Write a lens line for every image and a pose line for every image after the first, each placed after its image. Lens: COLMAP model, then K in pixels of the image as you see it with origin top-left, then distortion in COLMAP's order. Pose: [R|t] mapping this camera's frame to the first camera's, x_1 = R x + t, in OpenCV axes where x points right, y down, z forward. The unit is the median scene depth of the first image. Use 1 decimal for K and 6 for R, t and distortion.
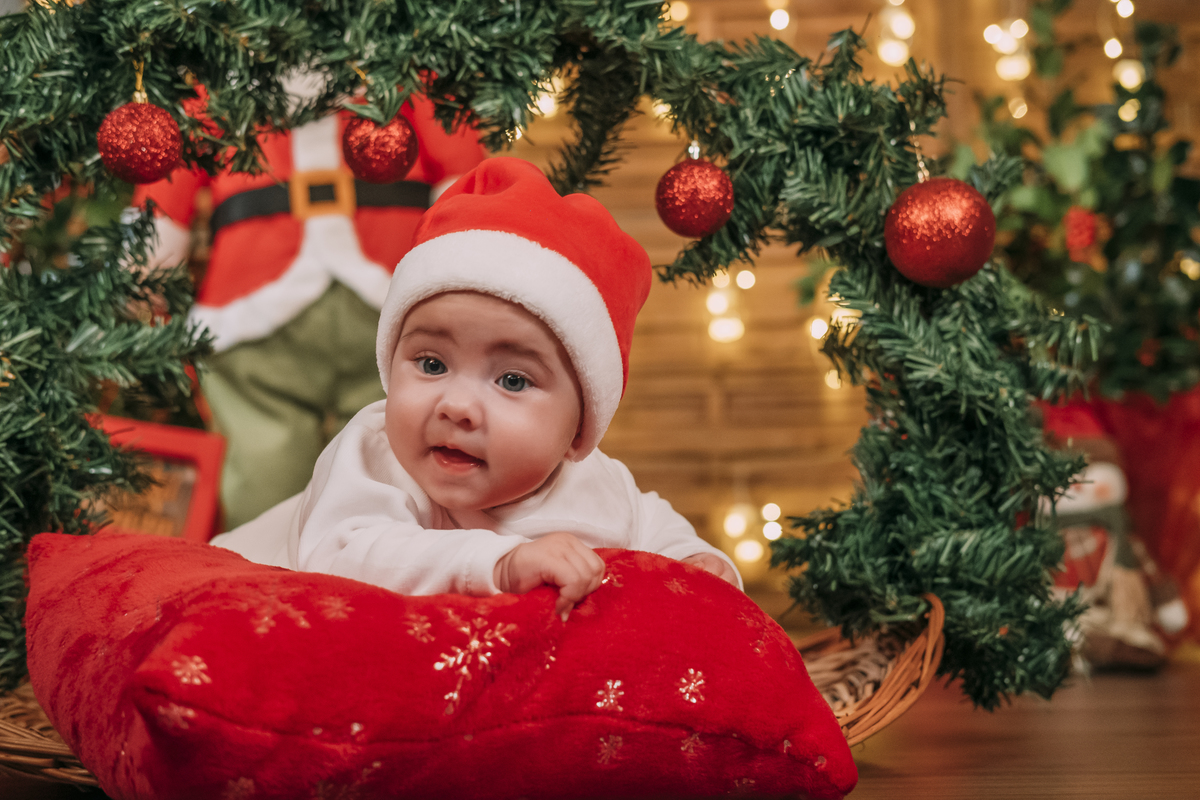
lens RADIAL K [[1987.7, 0, 600.0], [0, 1987.7, 400.0], [0, 0, 1]] dist [-0.003998, 0.699482]
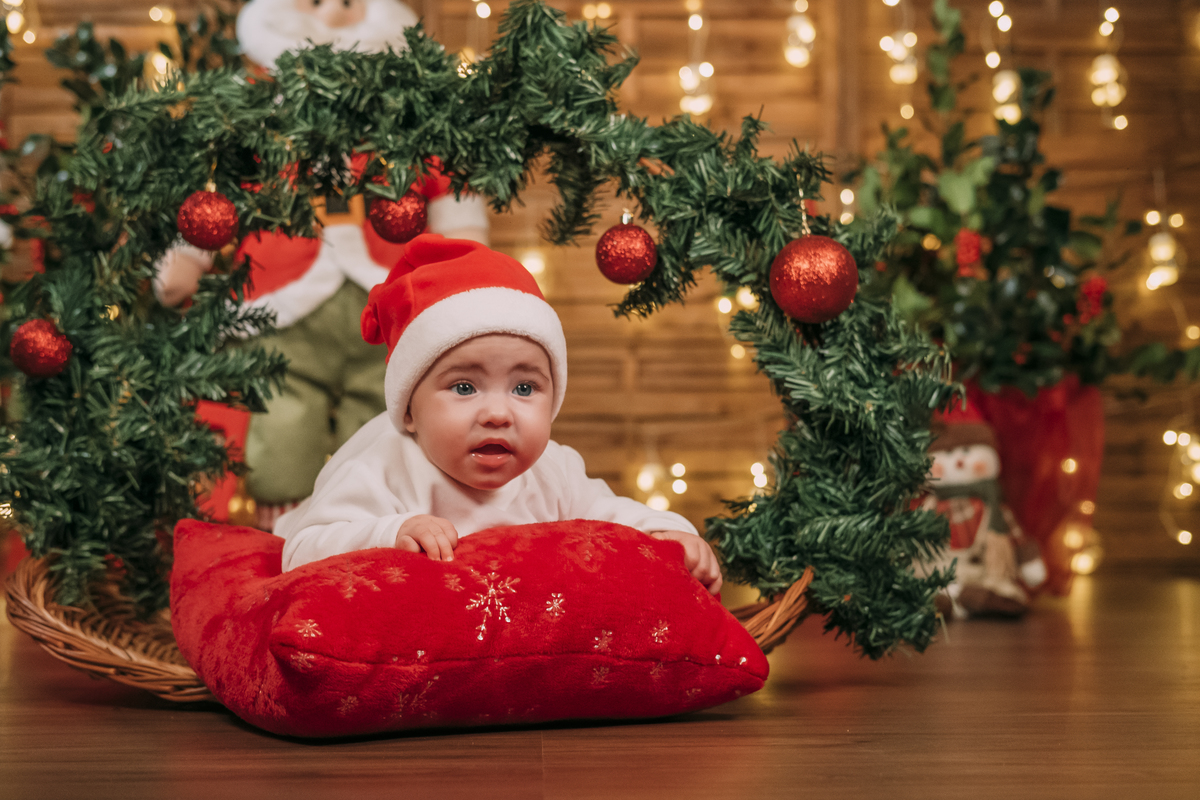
lens RADIAL K [[1987.7, 0, 600.0], [0, 1987.7, 400.0], [0, 0, 1]] dist [-0.003998, 0.699482]
pose [[0.970801, 0.004276, -0.239849, 0.336845], [0.008300, 0.998644, 0.051396, -0.073385], [0.239743, -0.051886, 0.969449, -0.247837]]
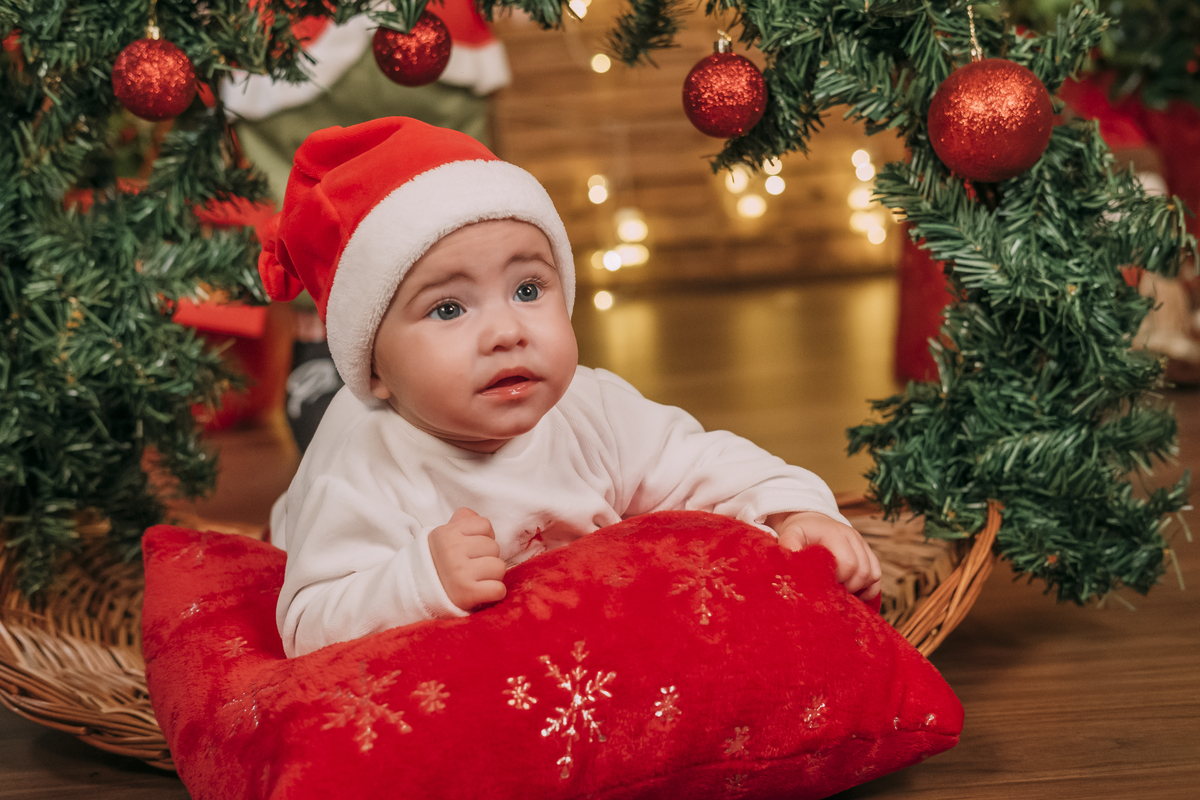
lens RADIAL K [[1951.0, 0, 613.2], [0, 1951.0, 396.2], [0, 0, 1]] dist [0.029065, 0.261871]
pose [[0.961411, -0.007598, -0.275012, 0.246045], [0.079236, 0.964910, 0.250341, -0.197318], [0.263460, -0.262471, 0.928277, 0.101423]]
